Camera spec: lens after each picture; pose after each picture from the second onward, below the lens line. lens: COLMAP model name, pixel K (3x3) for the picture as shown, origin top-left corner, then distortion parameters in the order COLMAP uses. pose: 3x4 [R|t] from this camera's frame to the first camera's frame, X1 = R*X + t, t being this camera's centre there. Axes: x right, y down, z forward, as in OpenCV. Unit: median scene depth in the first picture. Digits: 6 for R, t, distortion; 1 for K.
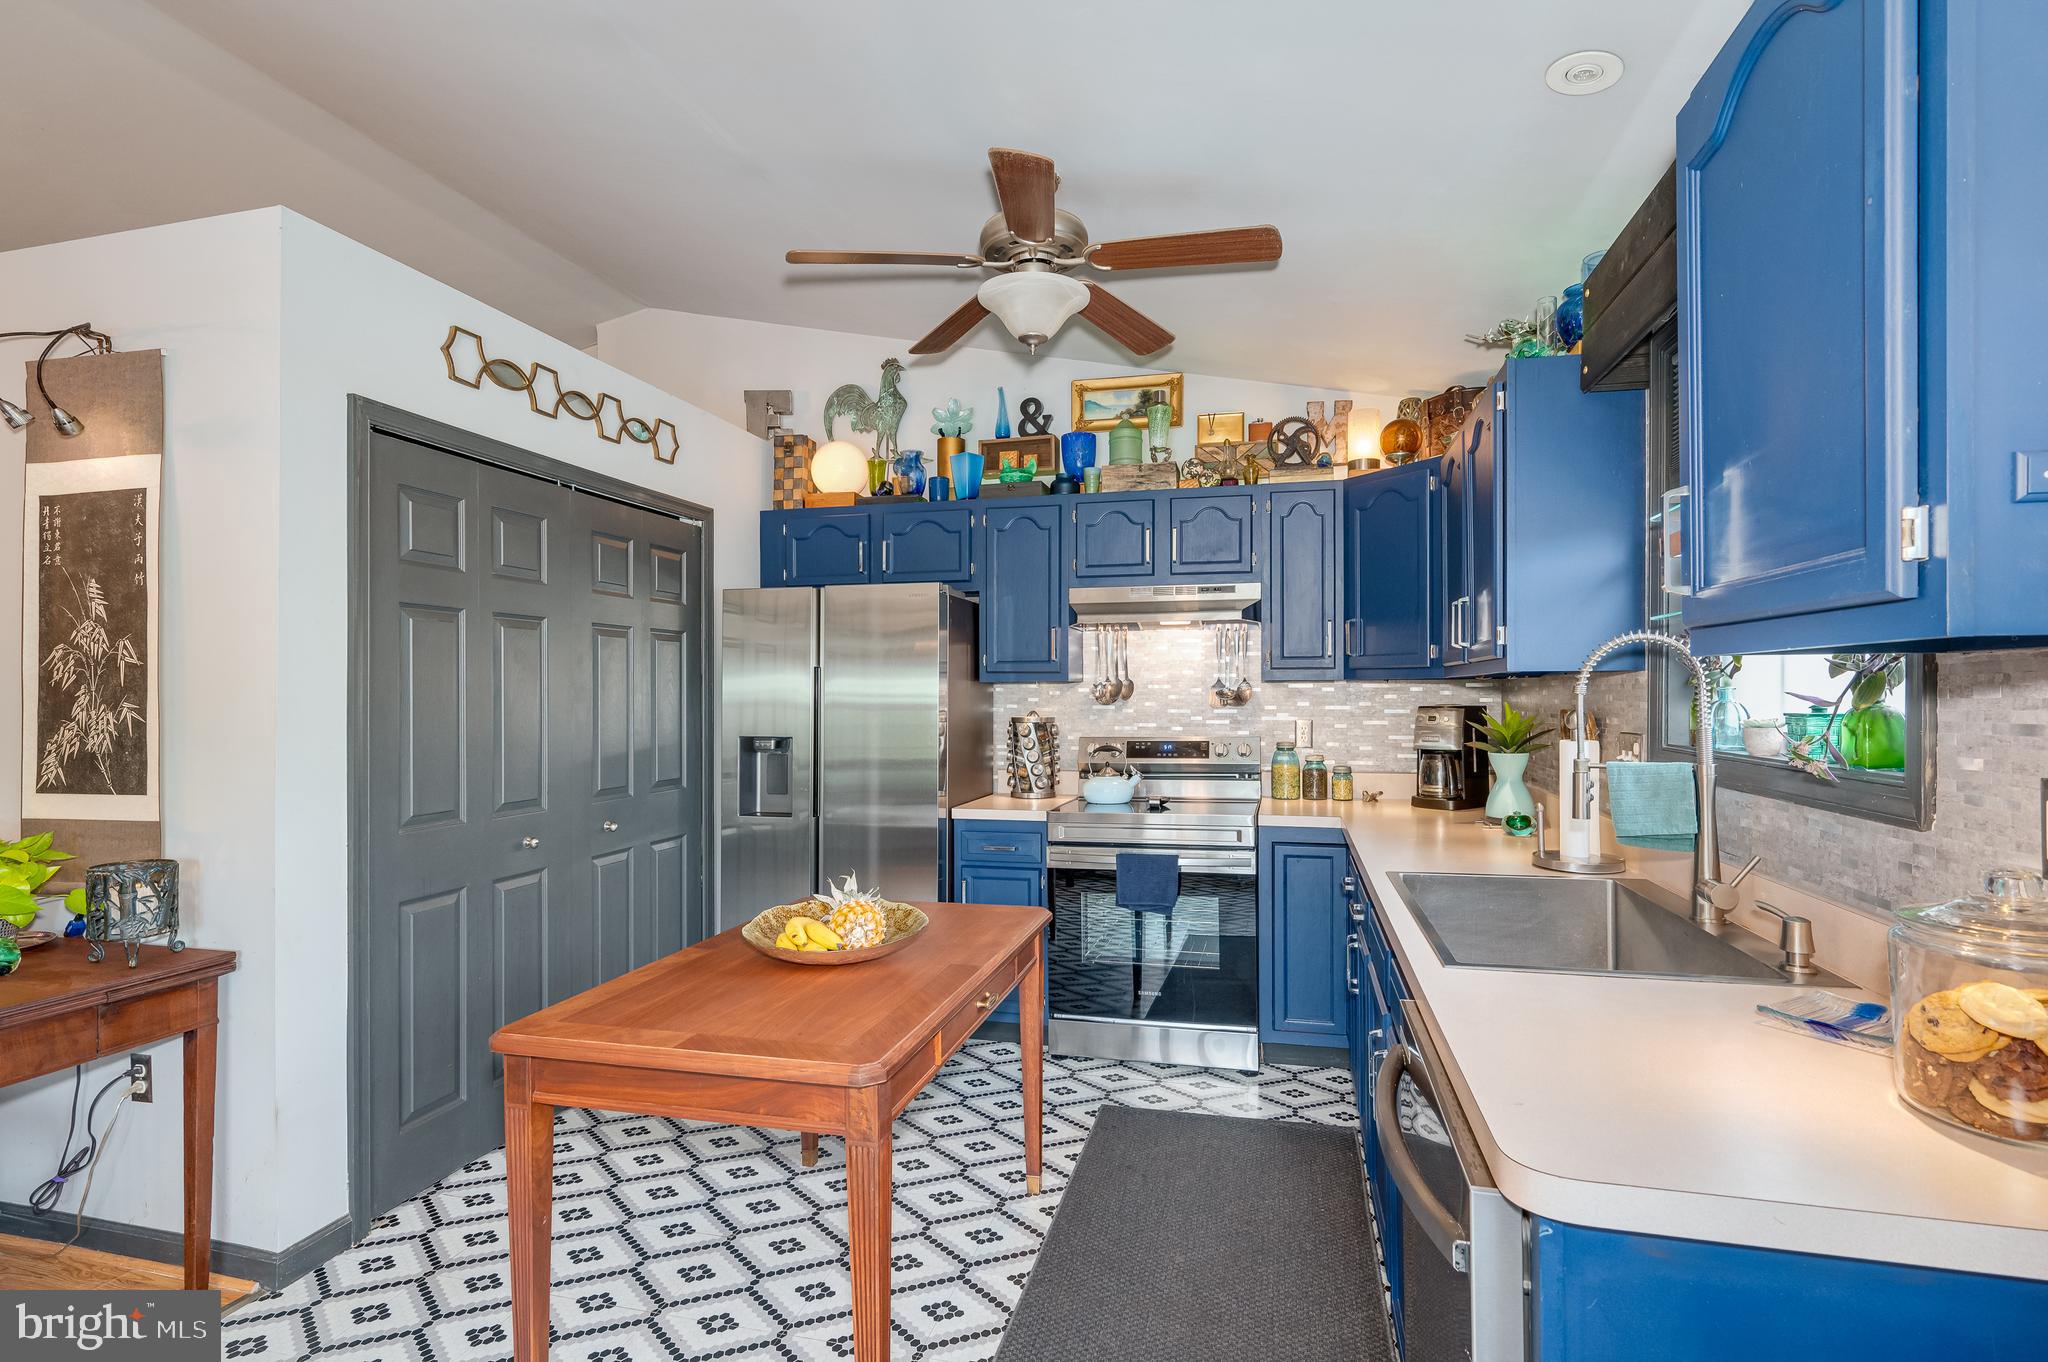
lens RADIAL K [[980.0, 0, 1028.6], [0, 980.0, 691.1], [0, 0, 1]] dist [-0.001282, -0.000100]
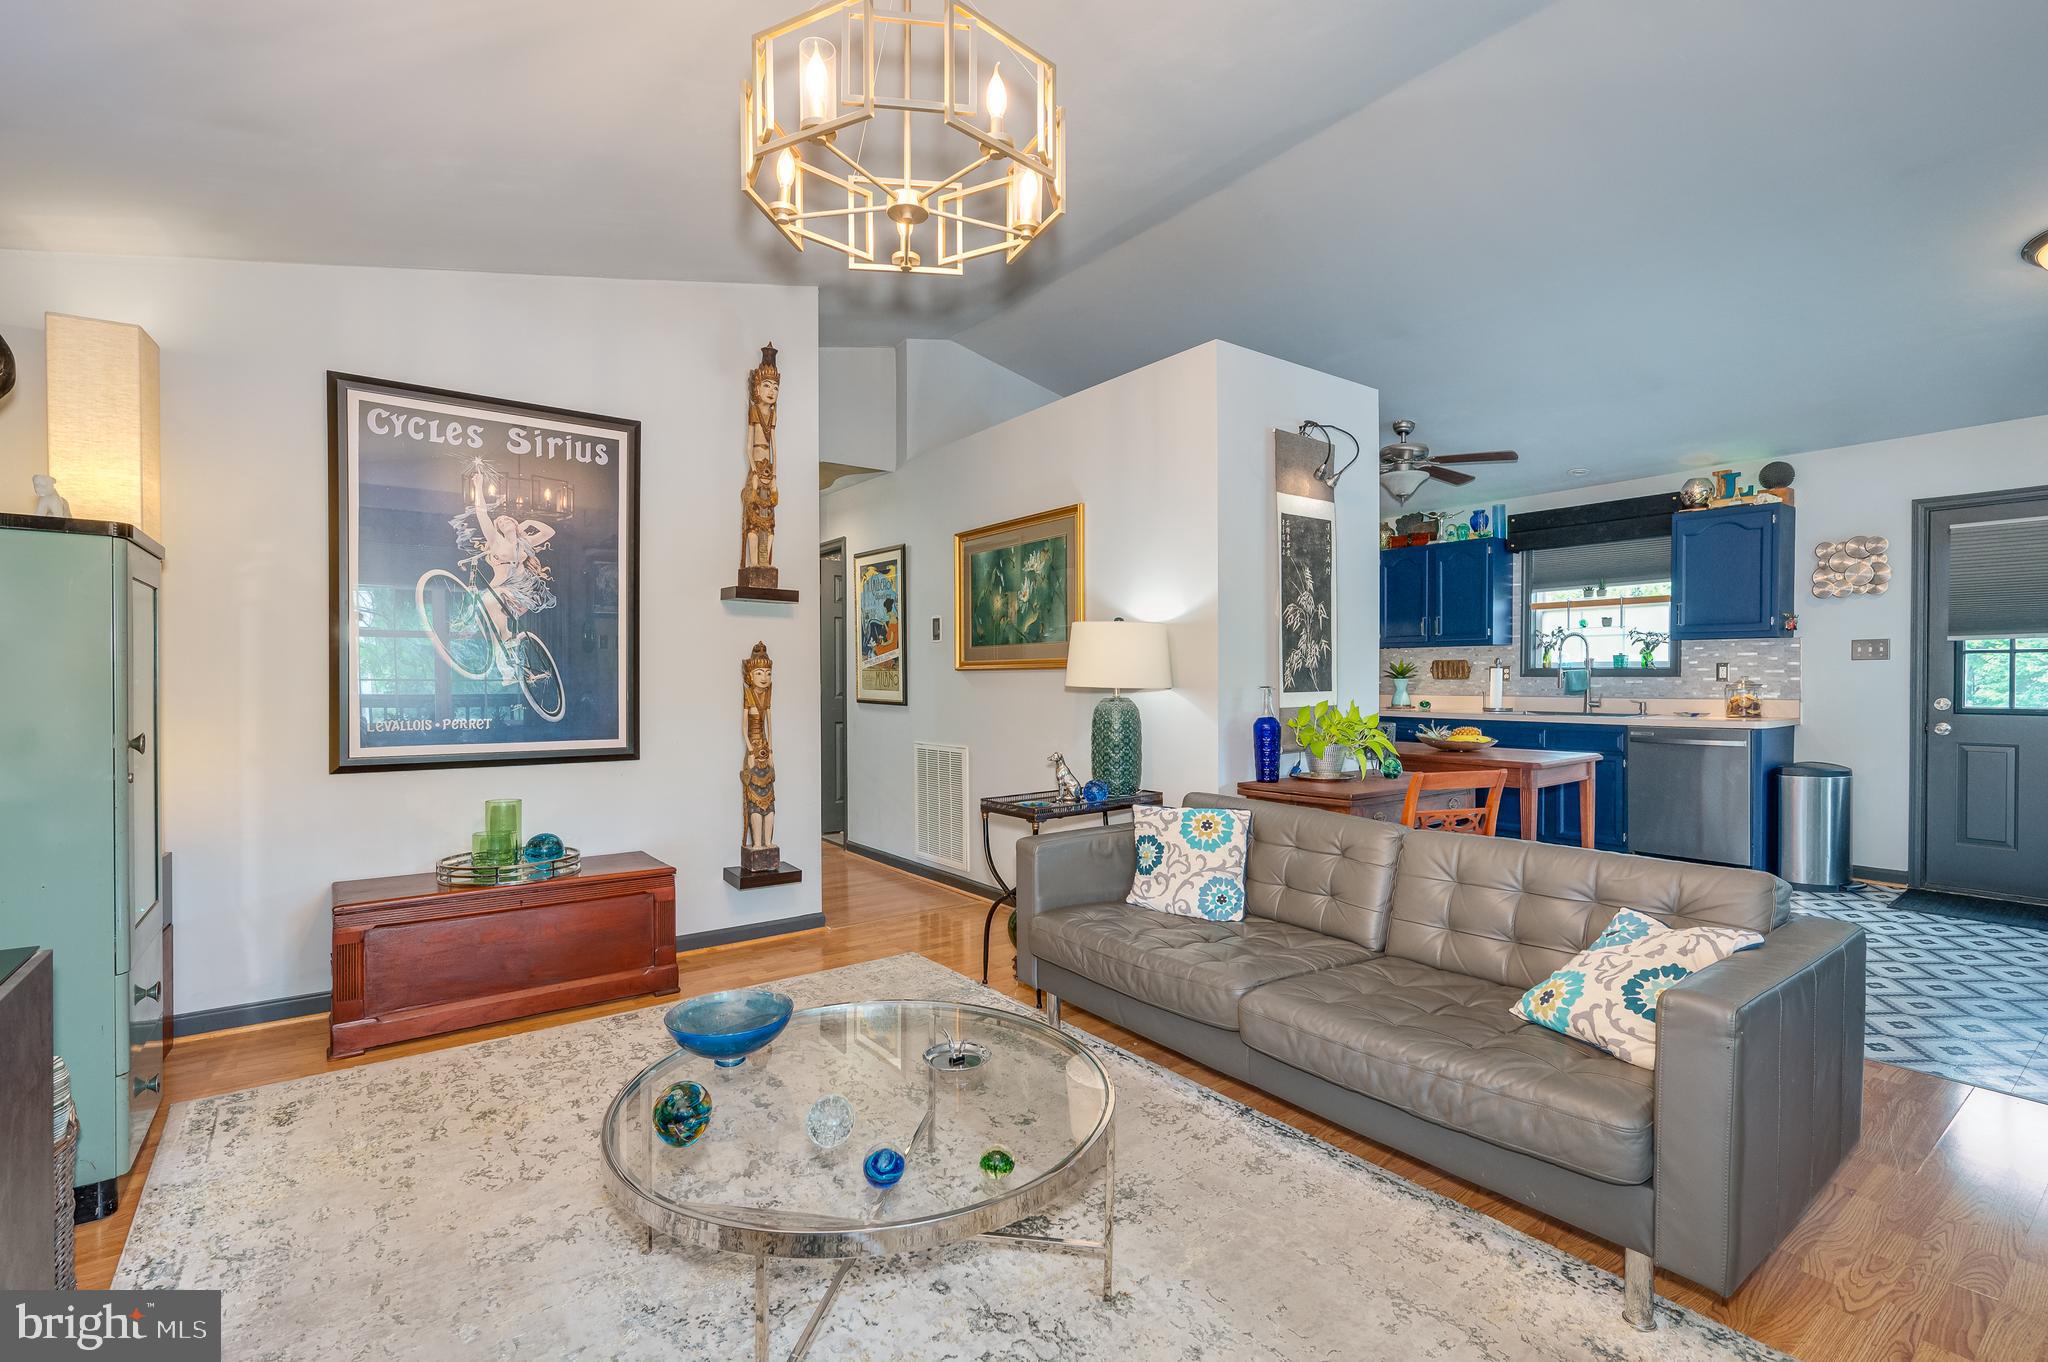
lens RADIAL K [[935.2, 0, 1036.3], [0, 935.2, 692.6], [0, 0, 1]] dist [0.003305, 0.000571]
pose [[0.616101, -0.012087, 0.787575, -1.659079], [-0.000188, 0.999880, 0.015492, 0.052557], [-0.787667, -0.009693, 0.616025, 0.232533]]
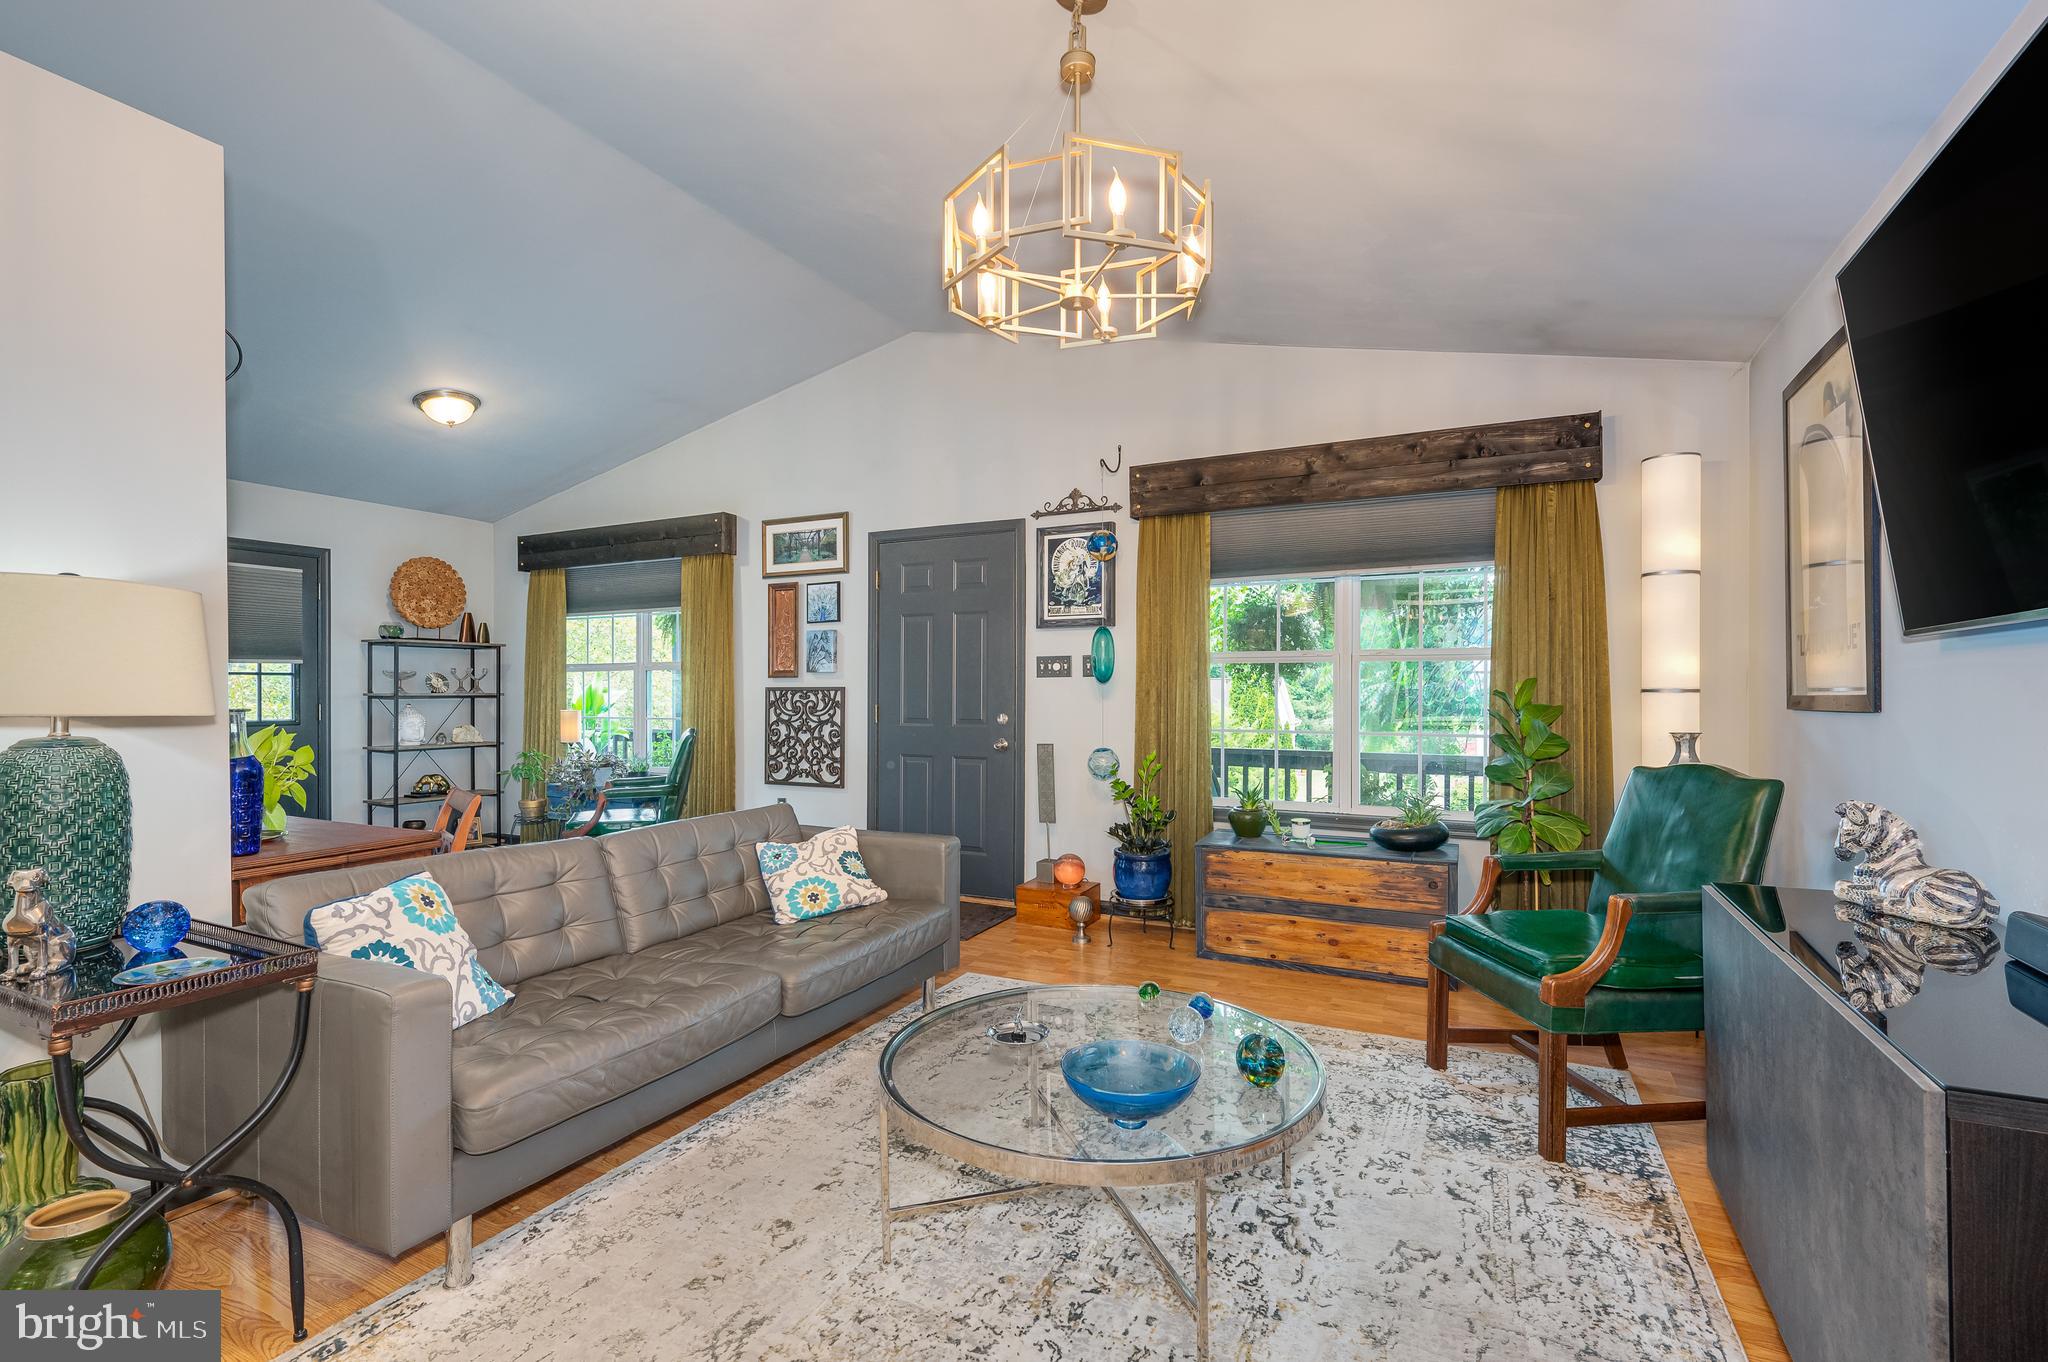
lens RADIAL K [[916.4, 0, 1029.2], [0, 916.4, 692.6], [0, 0, 1]] dist [-0.000816, 0.000429]
pose [[-0.977071, 0.004149, 0.212872, -1.389499], [0.004300, 0.999991, 0.000247, 0.051822], [-0.212869, 0.001157, -0.977080, 1.158294]]
